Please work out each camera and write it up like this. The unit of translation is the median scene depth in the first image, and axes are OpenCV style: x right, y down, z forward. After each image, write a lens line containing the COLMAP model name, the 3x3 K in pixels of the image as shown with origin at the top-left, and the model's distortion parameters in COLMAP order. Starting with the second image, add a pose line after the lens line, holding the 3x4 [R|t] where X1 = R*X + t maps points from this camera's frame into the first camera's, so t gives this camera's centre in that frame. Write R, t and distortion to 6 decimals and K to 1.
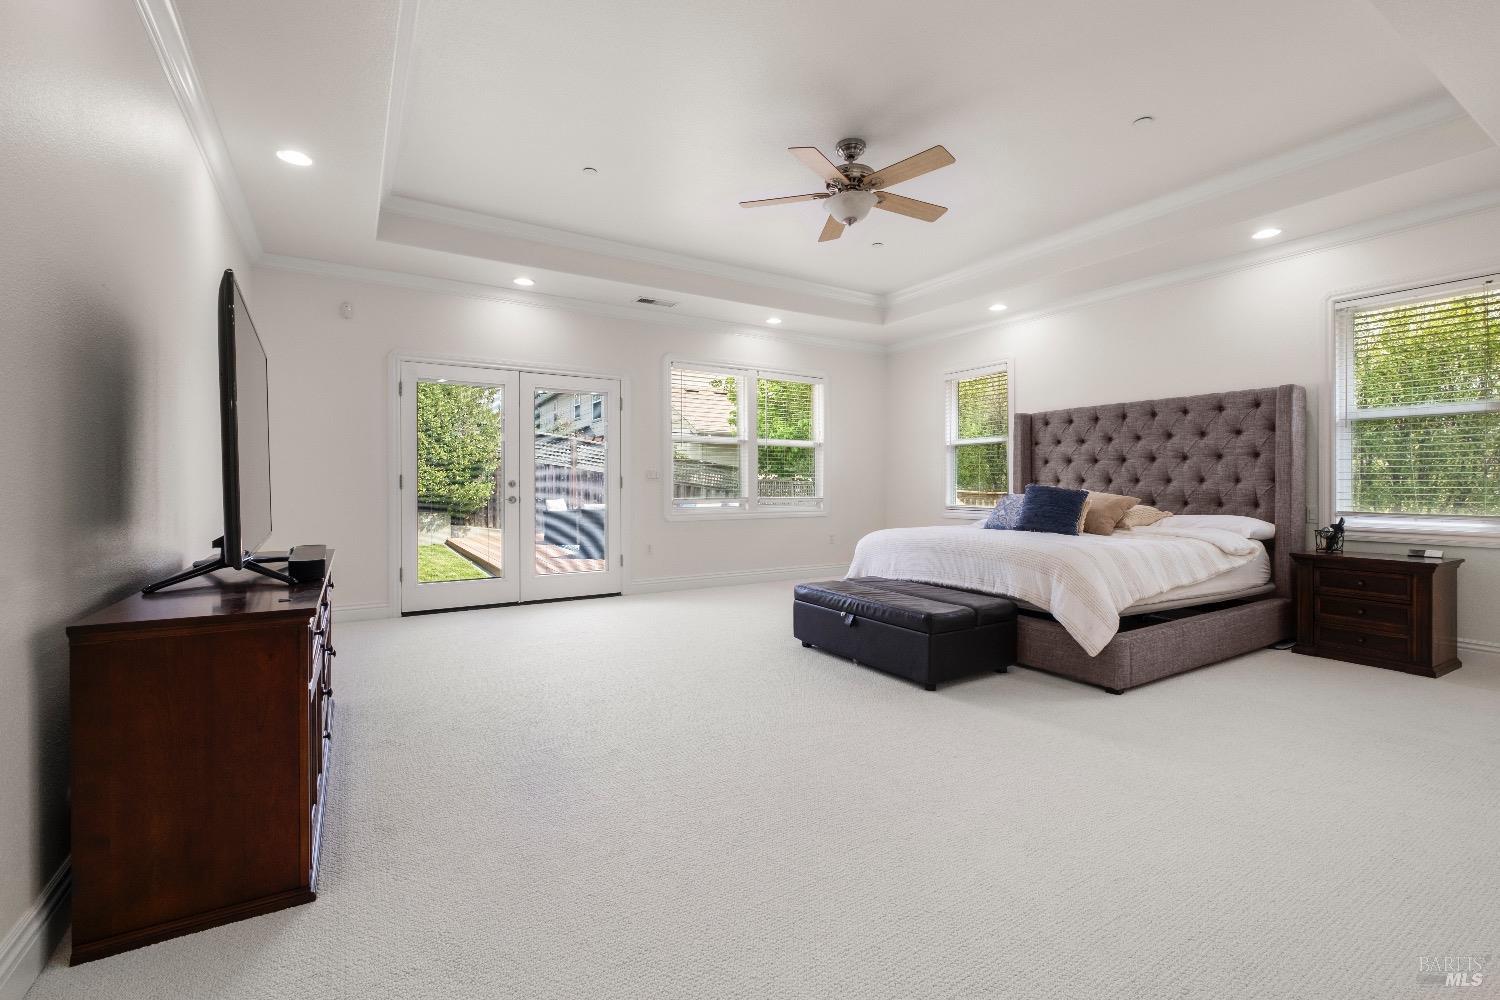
lens RADIAL K [[656.1, 0, 745.5], [0, 656.1, 485.0], [0, 0, 1]] dist [-0.010414, -0.000344]
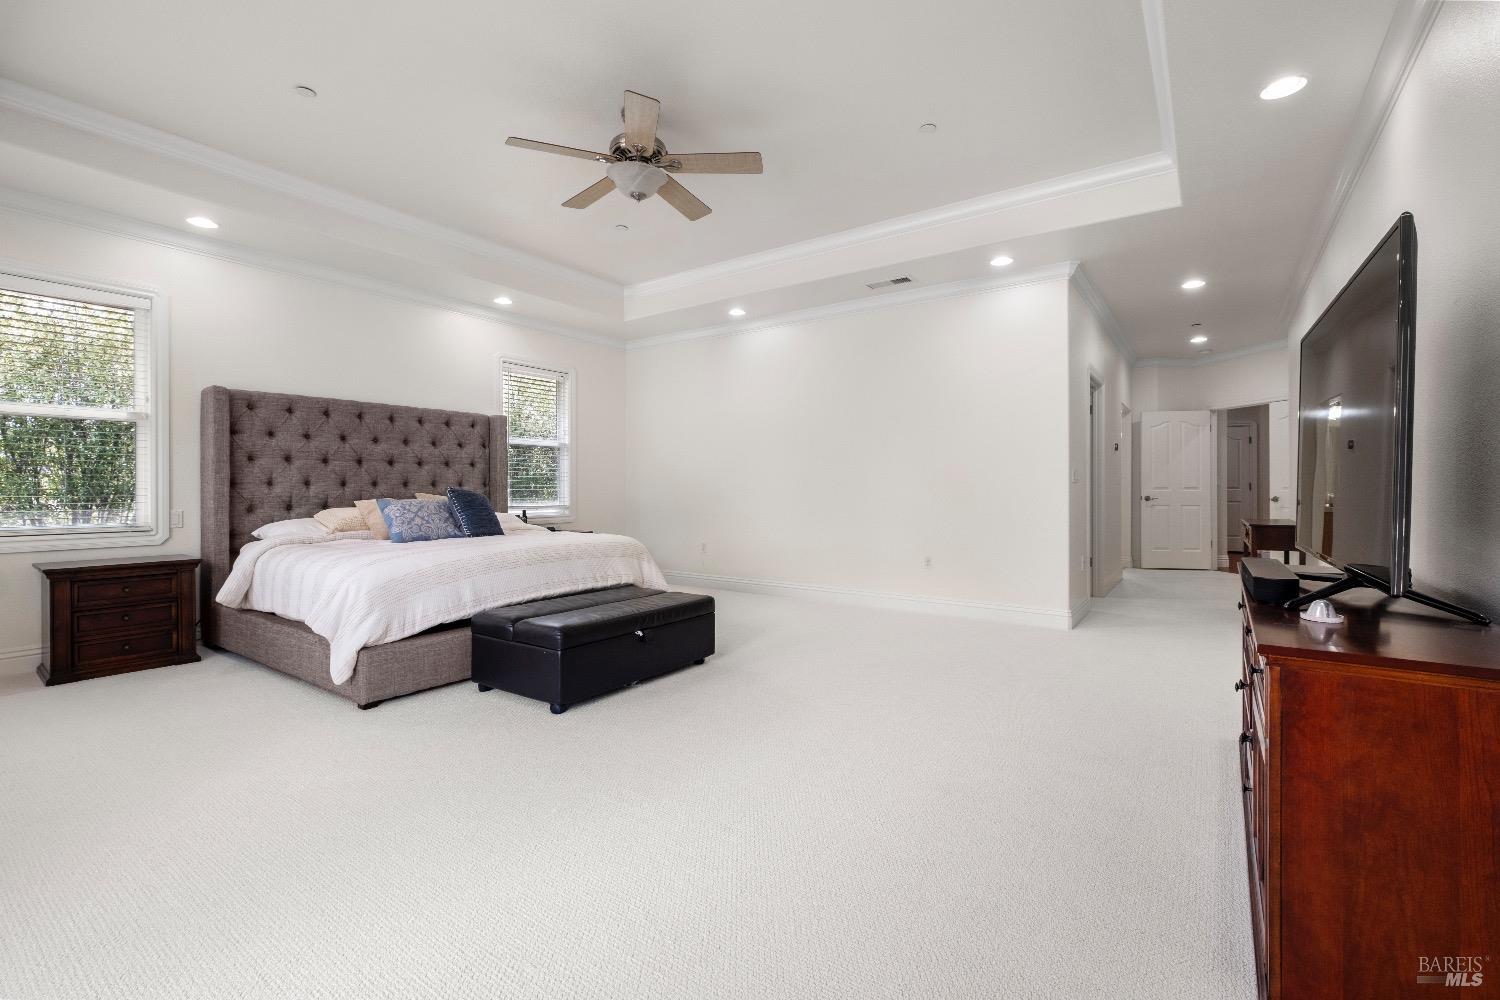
lens RADIAL K [[656.1, 0, 745.5], [0, 656.1, 485.0], [0, 0, 1]] dist [-0.010414, -0.000344]
pose [[-0.408059, 0.005172, 0.912941, -0.570224], [-0.000185, 0.999983, -0.005748, 0.000599], [-0.912955, -0.002515, -0.408052, 0.977767]]
